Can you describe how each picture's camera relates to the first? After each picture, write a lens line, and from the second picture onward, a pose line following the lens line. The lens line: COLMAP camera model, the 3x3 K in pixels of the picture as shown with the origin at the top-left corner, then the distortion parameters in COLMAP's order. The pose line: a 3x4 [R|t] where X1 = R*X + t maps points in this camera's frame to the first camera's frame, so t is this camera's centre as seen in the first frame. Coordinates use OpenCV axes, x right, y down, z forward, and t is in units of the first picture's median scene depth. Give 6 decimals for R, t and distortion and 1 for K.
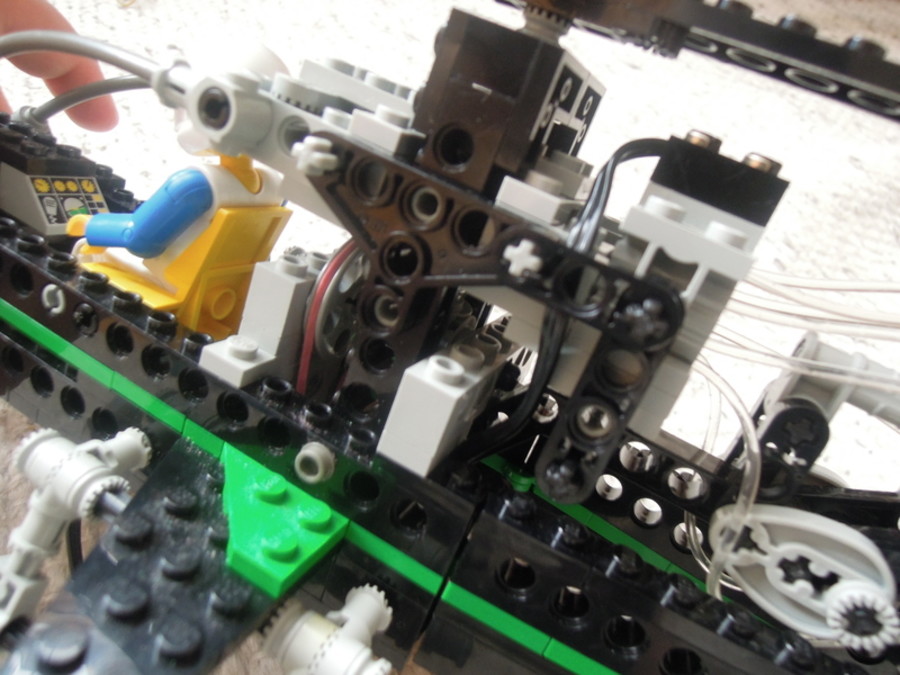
lens RADIAL K [[623.2, 0, 450.0], [0, 623.2, 337.5], [0, 0, 1]] dist [0.001264, 0.000131]
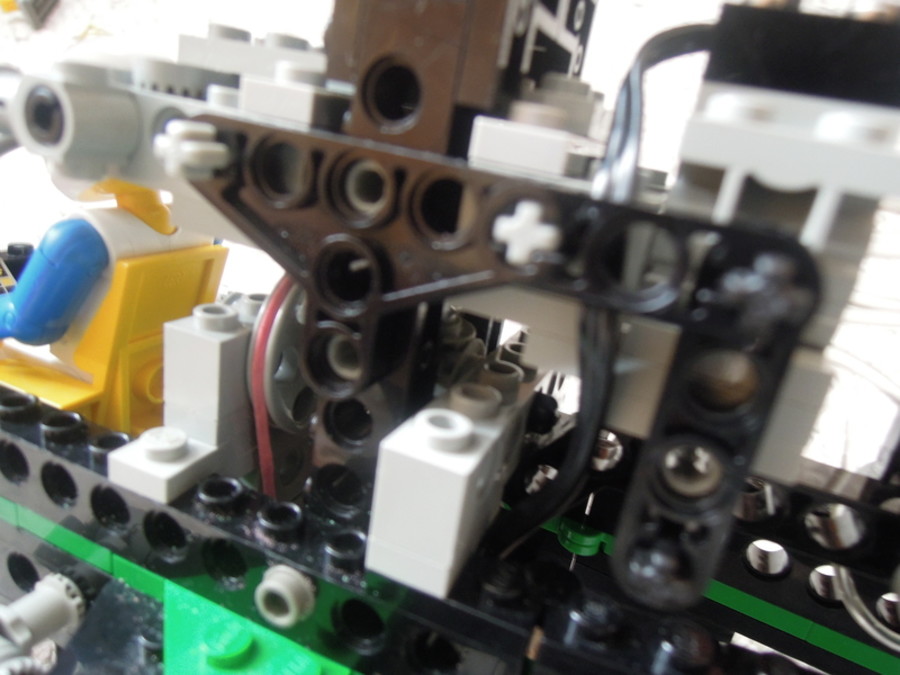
lens RADIAL K [[625.0, 0, 450.6], [0, 625.0, 354.4], [0, 0, 1]] dist [0.001441, 0.000791]
pose [[0.980969, -0.189301, -0.043191, 0.039381], [0.188931, 0.981910, -0.012524, -0.014942], [0.044781, 0.004126, 0.998988, 0.317128]]
